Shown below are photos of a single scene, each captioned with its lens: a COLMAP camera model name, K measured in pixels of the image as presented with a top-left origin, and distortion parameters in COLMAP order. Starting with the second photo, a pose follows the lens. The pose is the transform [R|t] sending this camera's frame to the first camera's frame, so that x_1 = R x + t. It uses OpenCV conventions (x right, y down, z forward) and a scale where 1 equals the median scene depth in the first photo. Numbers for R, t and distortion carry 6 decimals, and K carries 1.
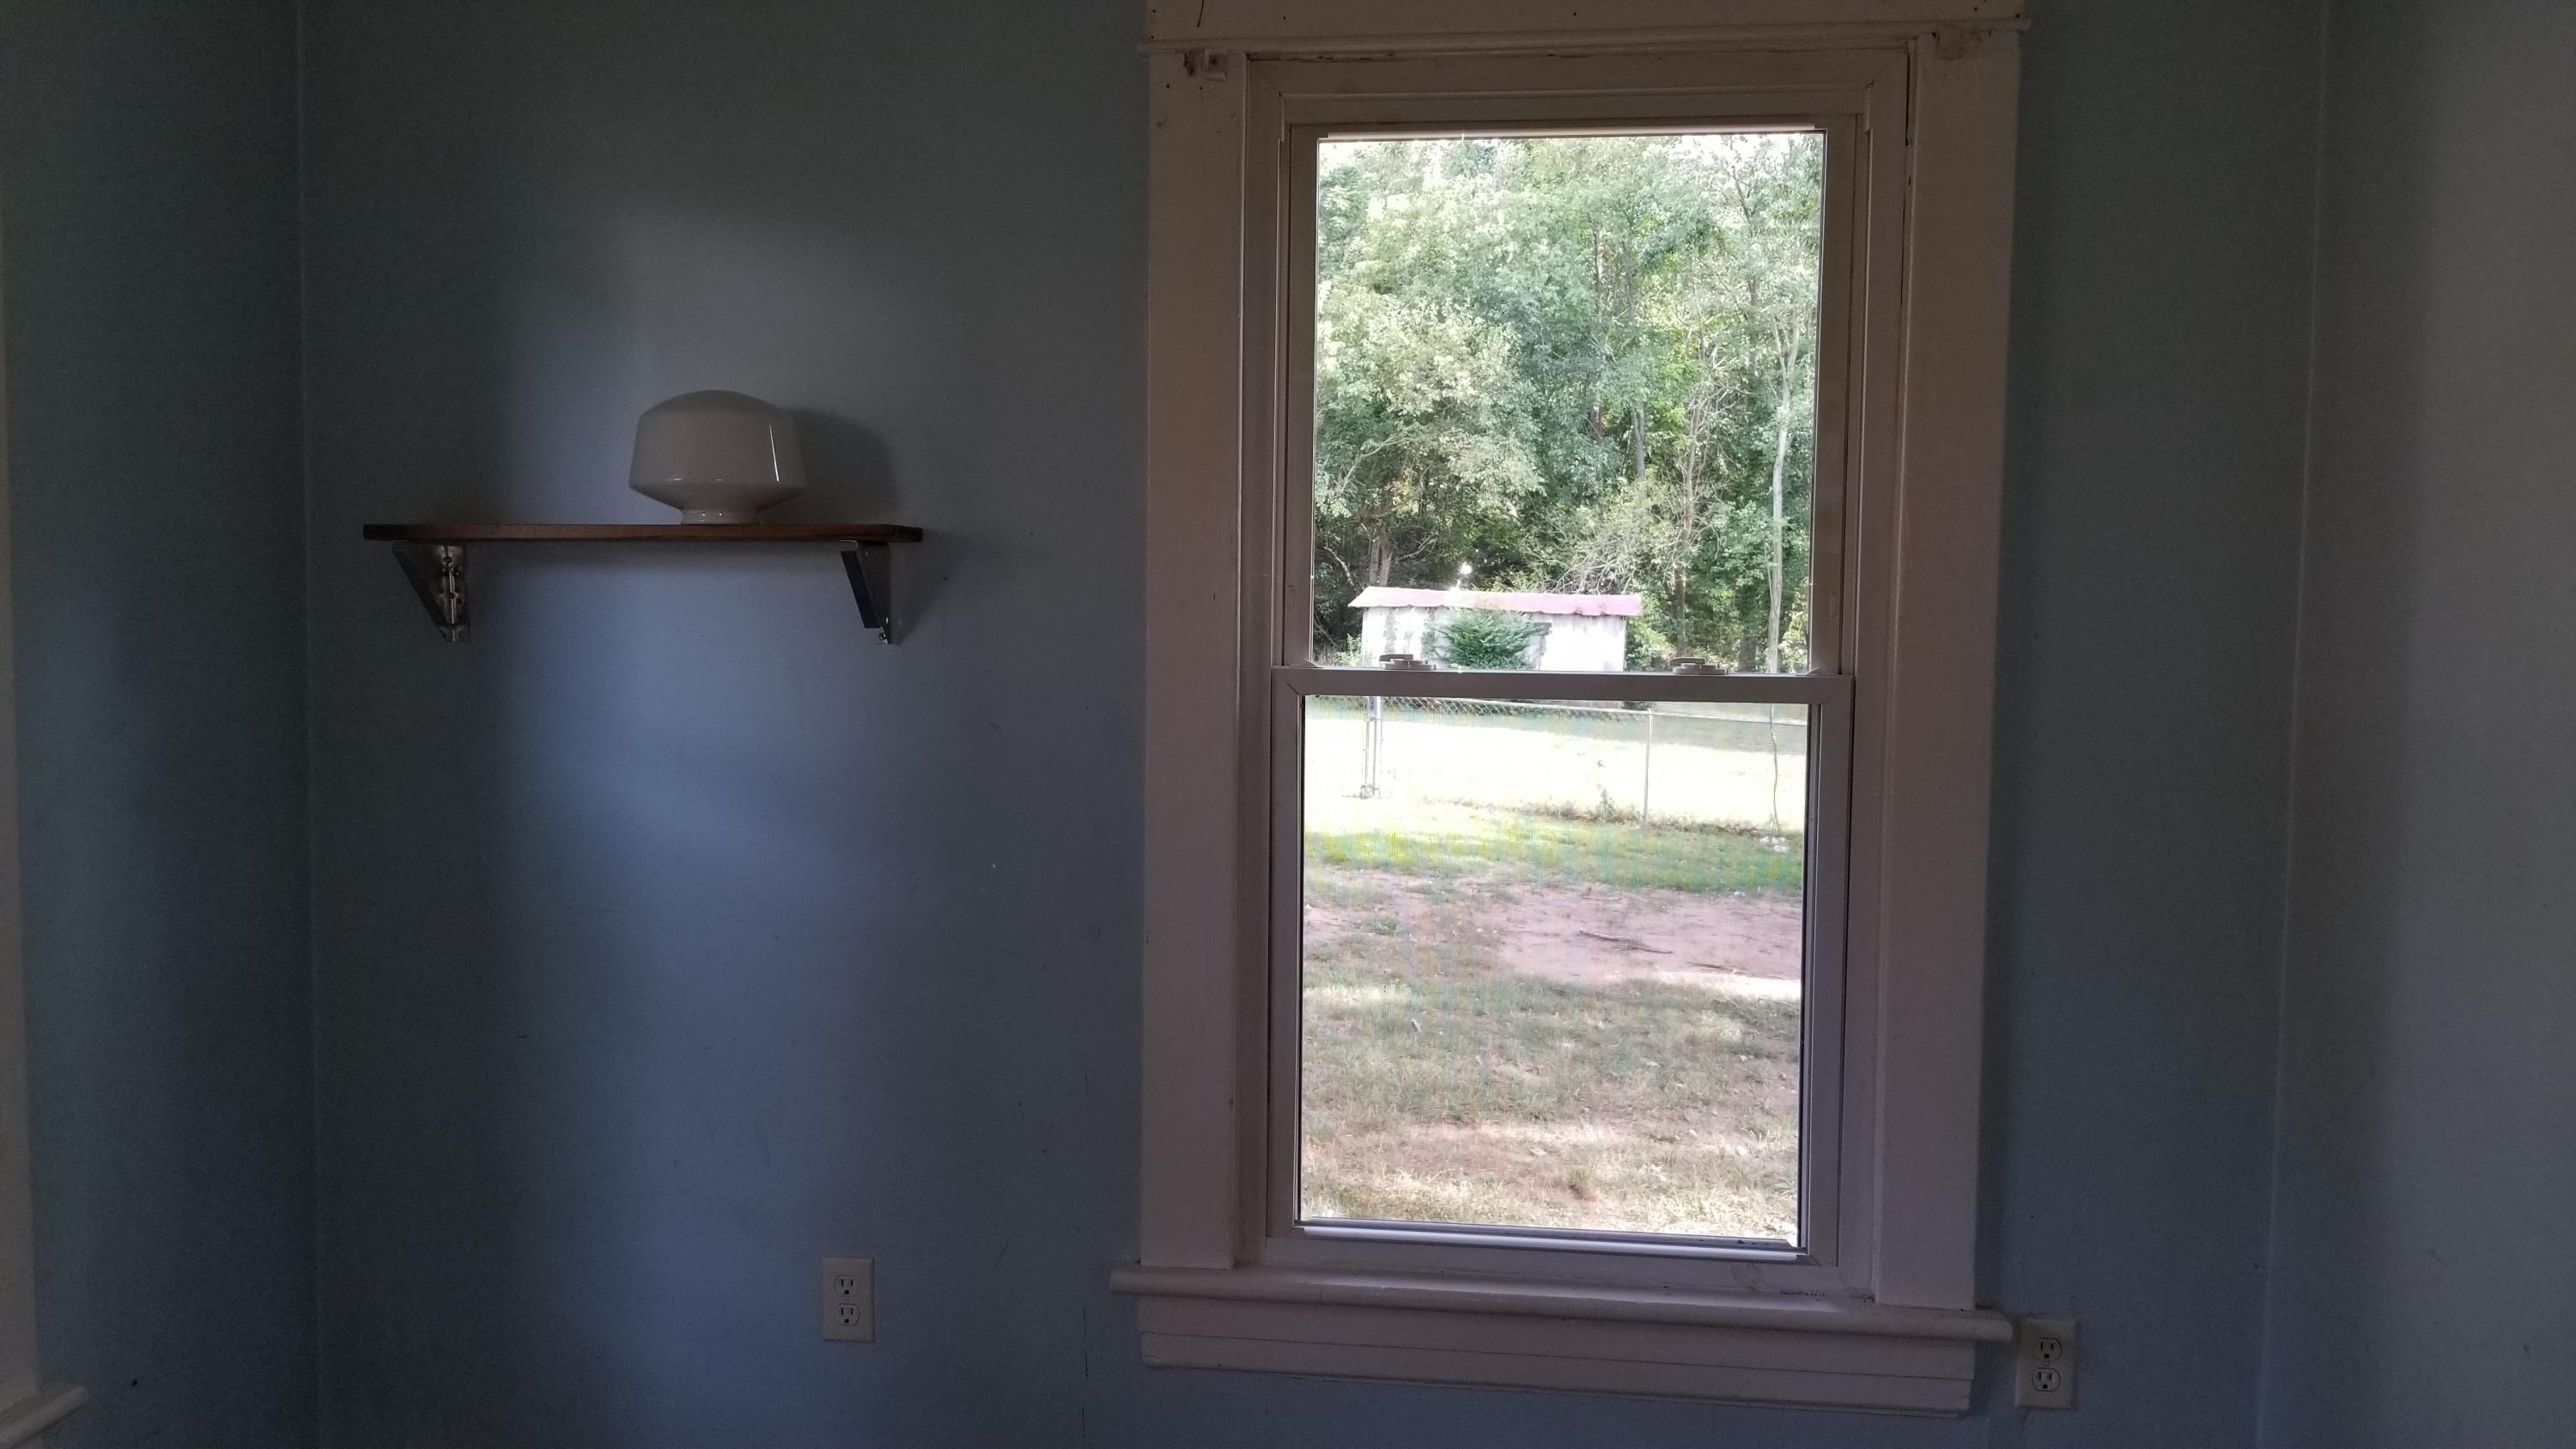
lens RADIAL K [[2002.1, 0, 1288.3], [0, 2002.1, 706.7], [0, 0, 1]] dist [0.097521, -0.179849]
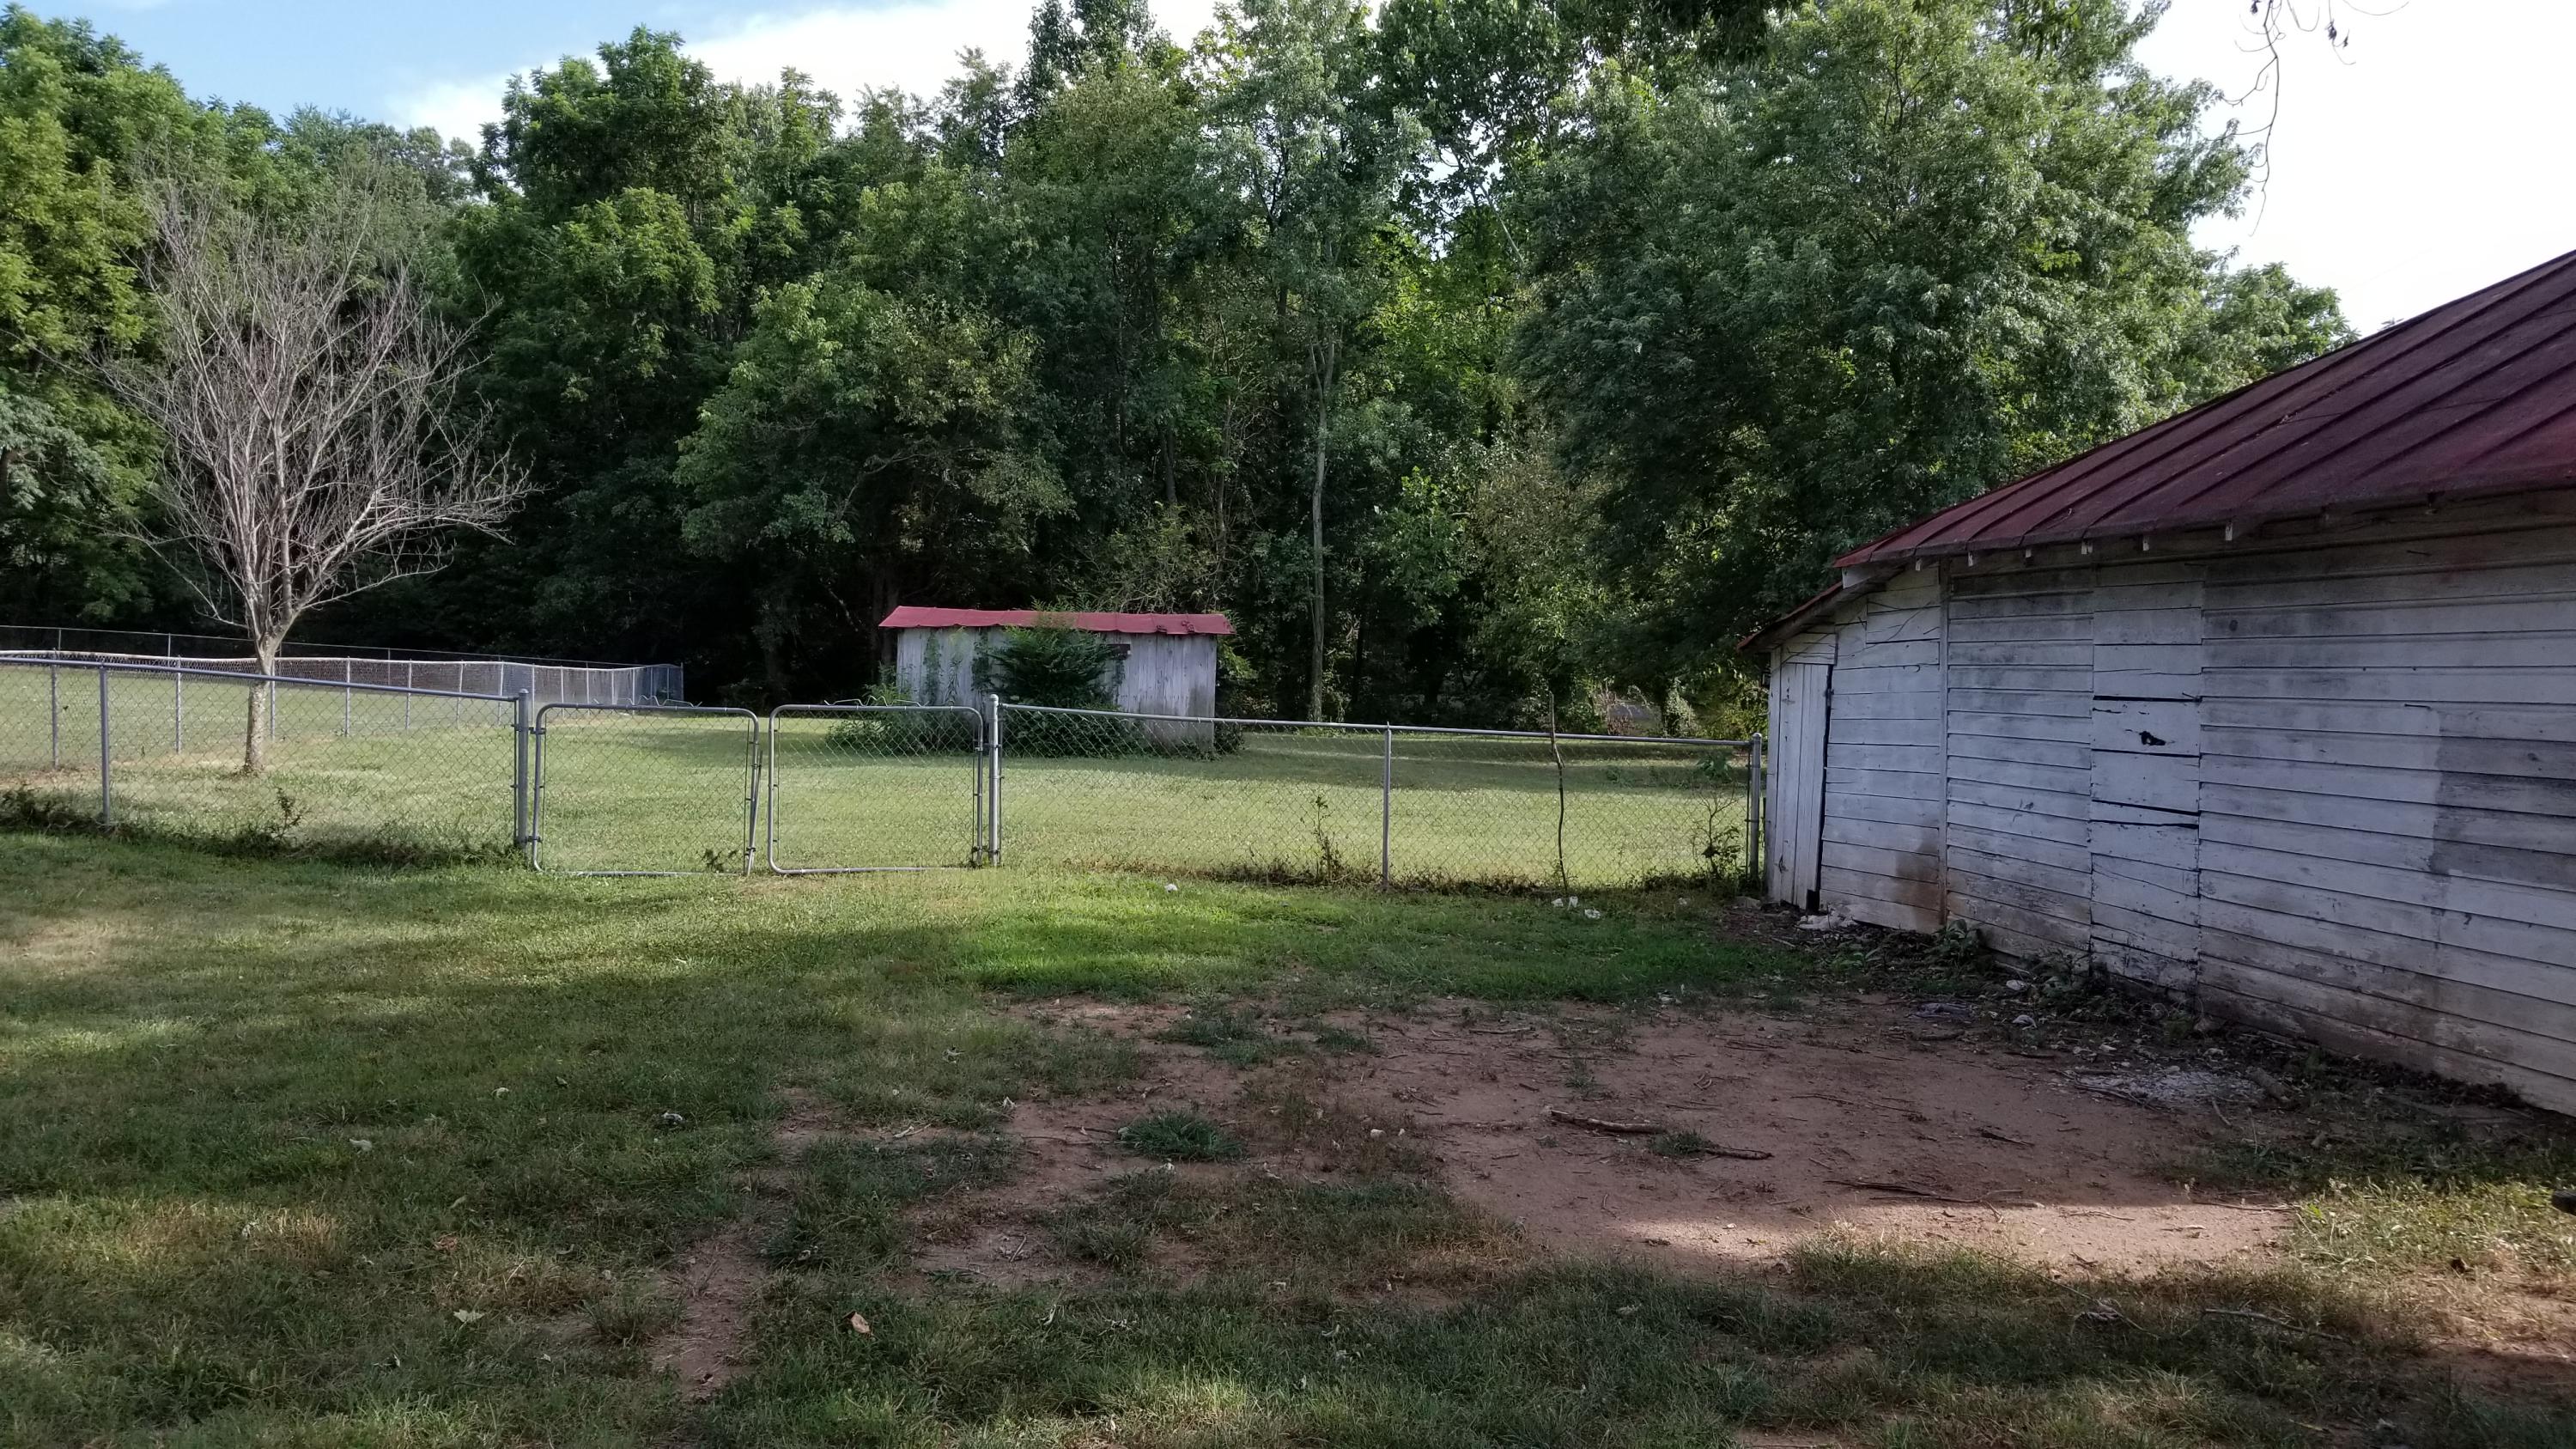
lens RADIAL K [[2002.1, 0, 1288.3], [0, 2002.1, 706.7], [0, 0, 1]] dist [0.097521, -0.179849]
pose [[0.967050, -0.023012, 0.253545, -0.009713], [0.030492, 0.999207, -0.025610, 0.004416], [-0.252755, 0.032497, 0.966984, 0.112798]]
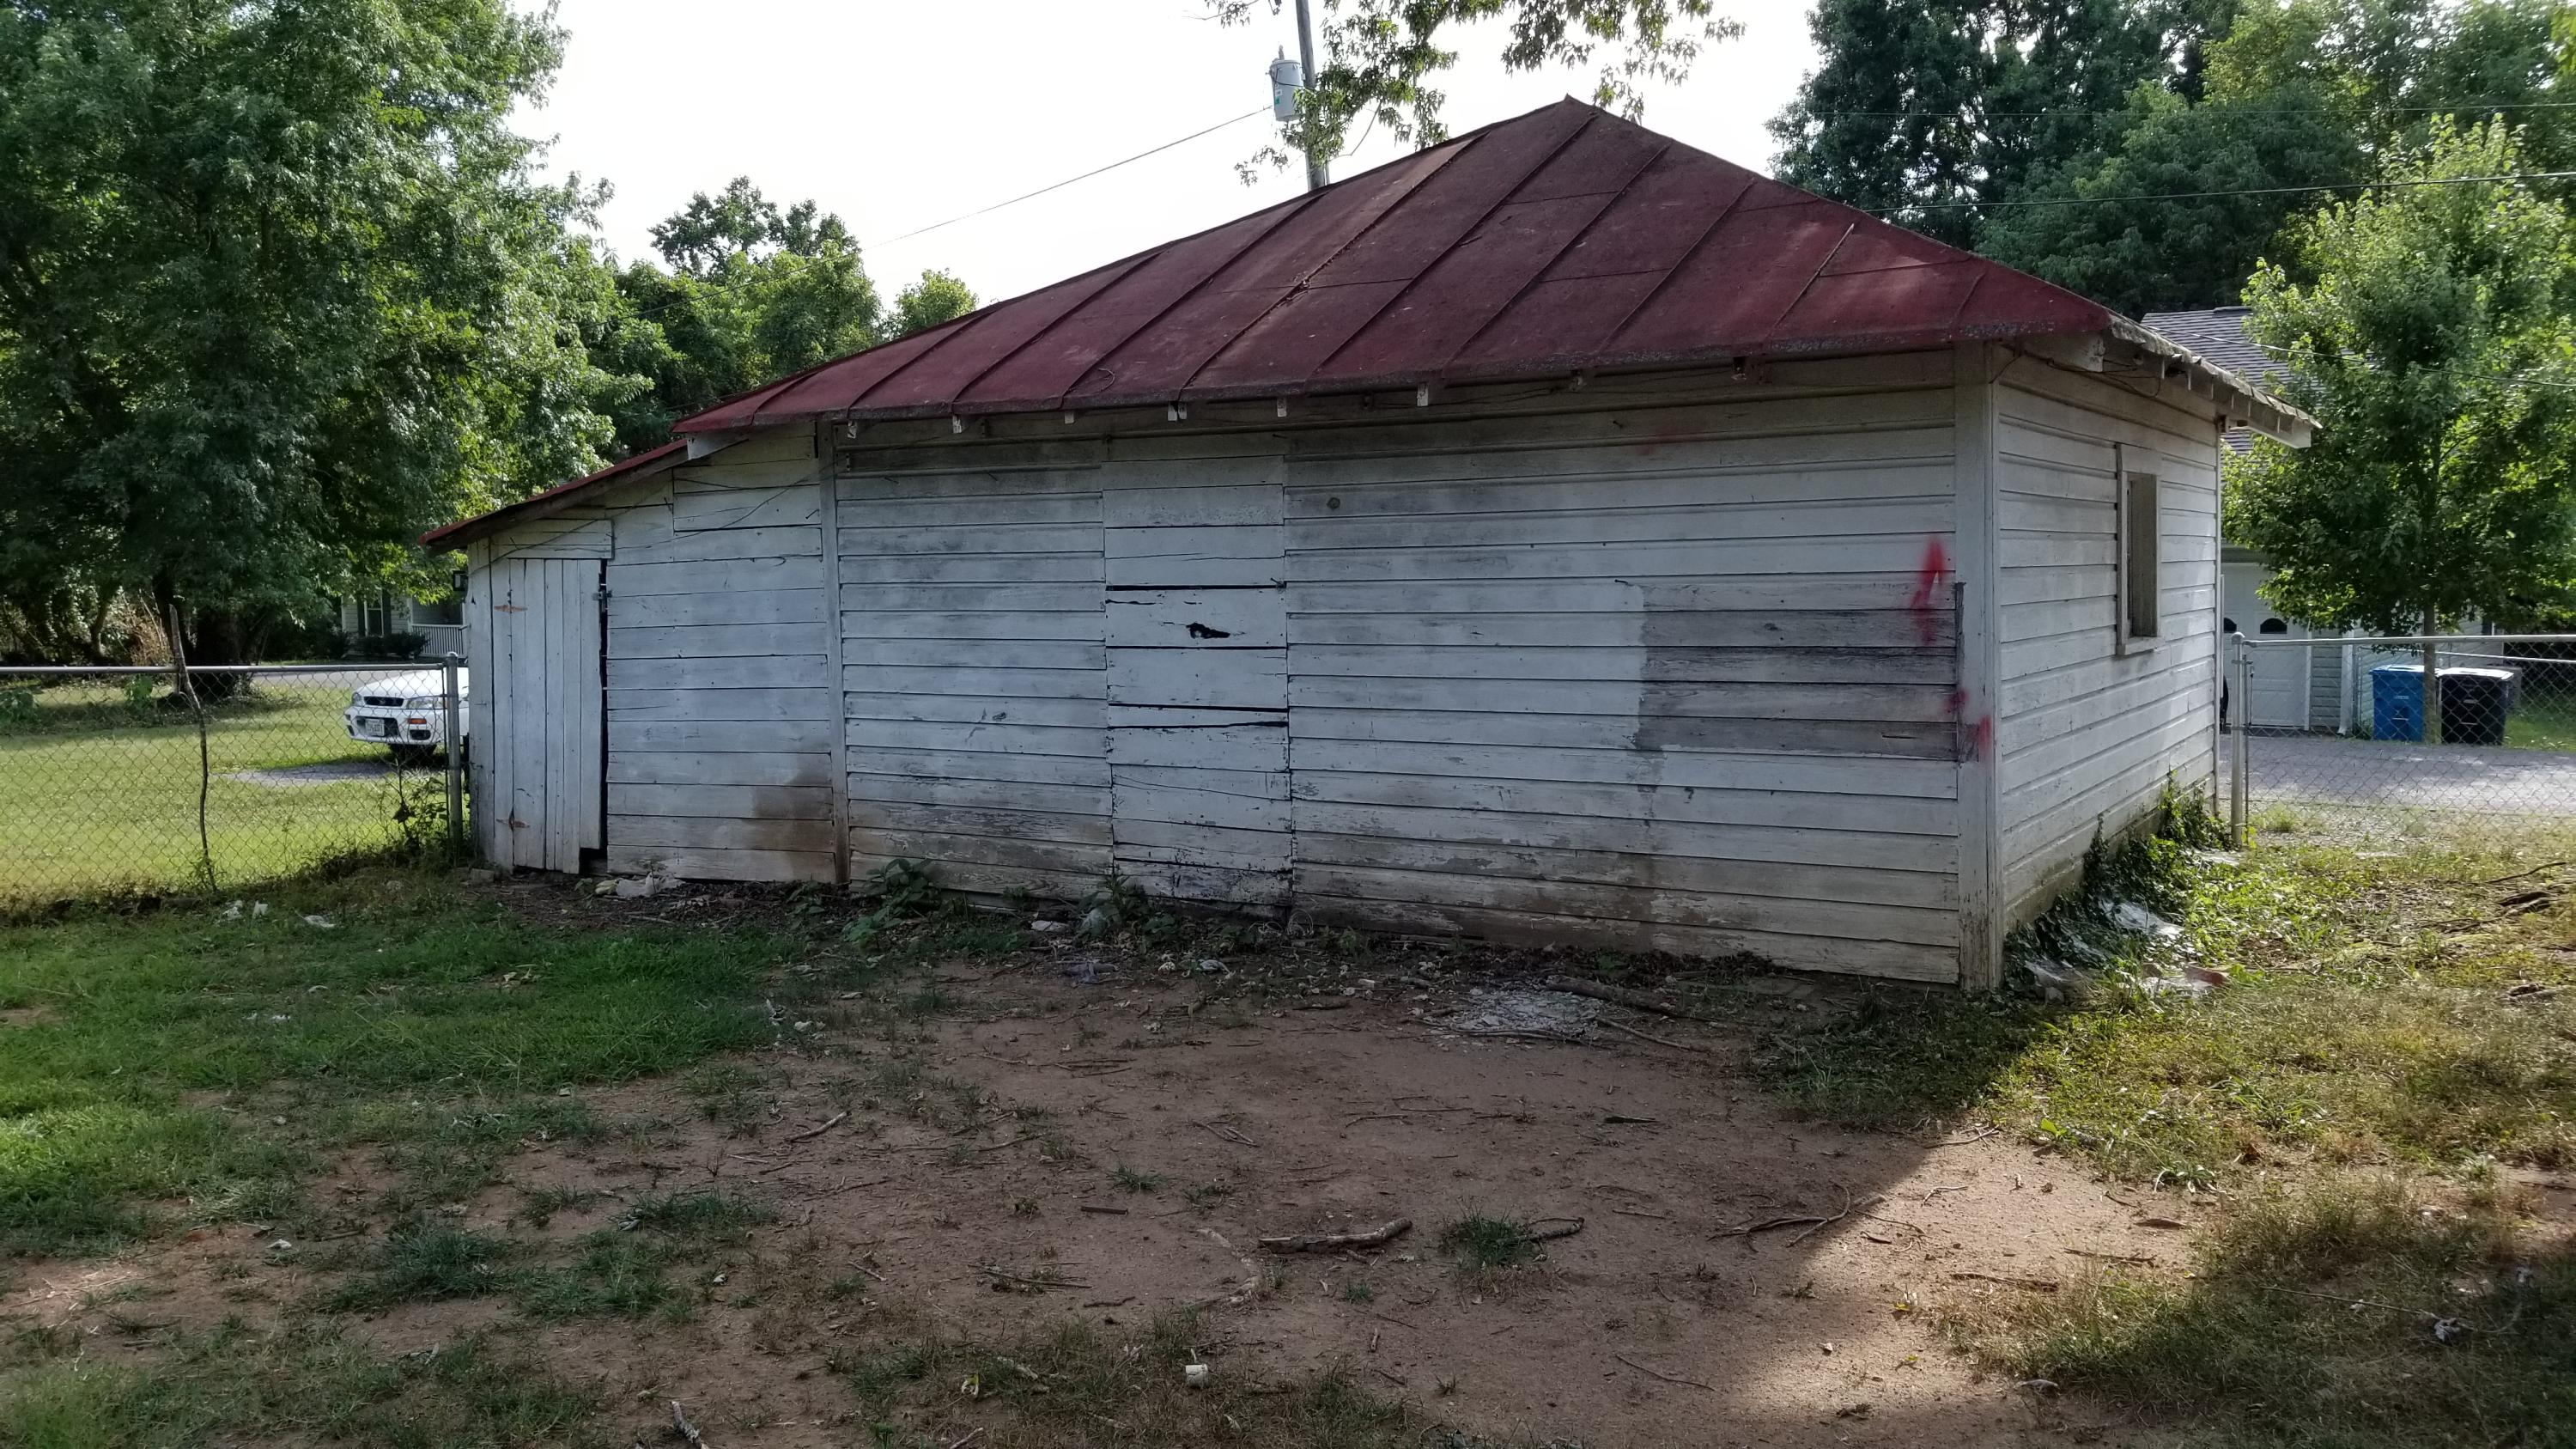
lens RADIAL K [[1994.9, 0, 1311.4], [0, 1994.9, 691.4], [0, 0, 1]] dist [0.100658, -0.161617]
pose [[0.419527, -0.084854, 0.903768, -0.028379], [0.072125, 0.995590, 0.059995, 0.001276], [-0.904873, 0.040015, 0.423797, 0.182986]]
